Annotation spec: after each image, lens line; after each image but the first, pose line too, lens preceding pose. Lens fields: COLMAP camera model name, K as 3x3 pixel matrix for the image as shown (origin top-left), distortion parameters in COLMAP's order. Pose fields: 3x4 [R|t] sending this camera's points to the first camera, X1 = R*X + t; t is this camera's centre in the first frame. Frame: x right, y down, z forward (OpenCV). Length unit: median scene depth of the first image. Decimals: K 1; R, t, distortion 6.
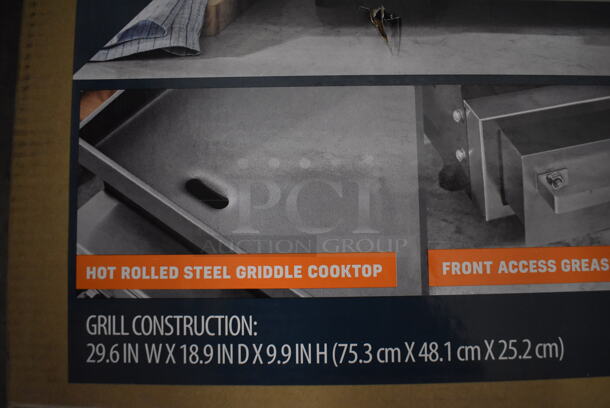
lens RADIAL K [[473.0, 0, 304.2], [0, 473.0, 202.2], [0, 0, 1]] dist [-0.104708, 0.014968]
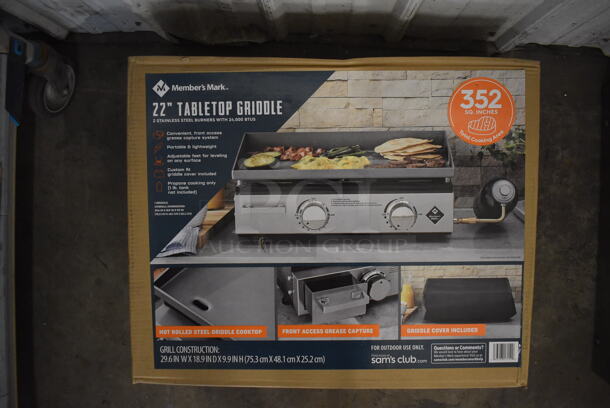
lens RADIAL K [[473.0, 0, 305.8], [0, 473.0, 204.3], [0, 0, 1]] dist [-0.104708, 0.014968]
pose [[0.999932, 0.000677, 0.011601, 0.403493], [-0.001981, 0.993622, 0.112744, -0.962808], [-0.011451, -0.112759, 0.993556, -1.789617]]
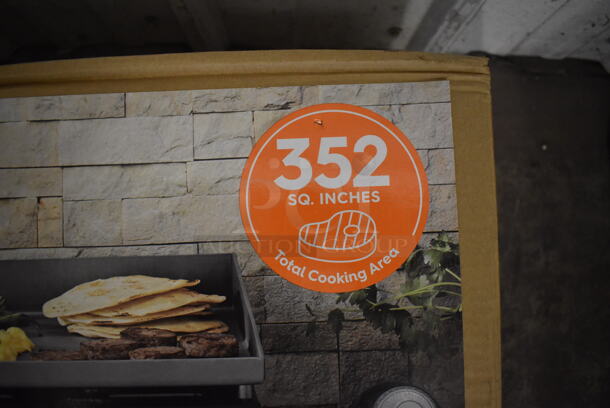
lens RADIAL K [[473.0, 0, 301.7], [0, 473.0, 203.6], [0, 0, 1]] dist [-0.104708, 0.014968]
pose [[0.997440, -0.017595, 0.069315, 1.348810], [0.018315, 0.999785, -0.009772, -1.181638], [-0.069128, 0.011016, 0.997547, 0.018950]]
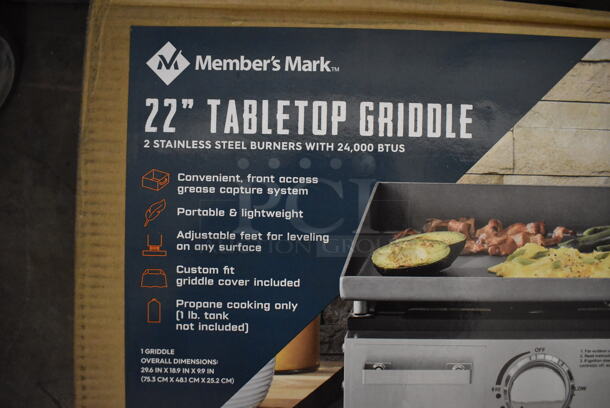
lens RADIAL K [[473.0, 0, 306.8], [0, 473.0, 207.0], [0, 0, 1]] dist [-0.104708, 0.014968]
pose [[0.999576, 0.028878, 0.003814, -0.099181], [-0.029043, 0.998079, 0.054720, -1.066633], [-0.002226, -0.054808, 0.998494, -0.041676]]
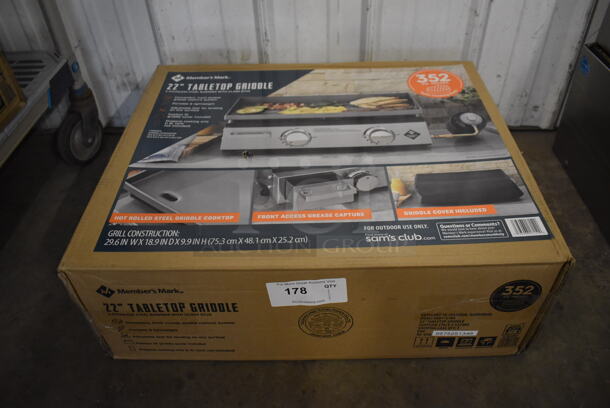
lens RADIAL K [[473.0, 0, 305.9], [0, 473.0, 204.2], [0, 0, 1]] dist [-0.104708, 0.014968]
pose [[0.999977, 0.006770, 0.000861, 0.543030], [-0.004377, 0.733012, -0.680202, 1.777704], [-0.005236, 0.680182, 0.733024, -0.869537]]
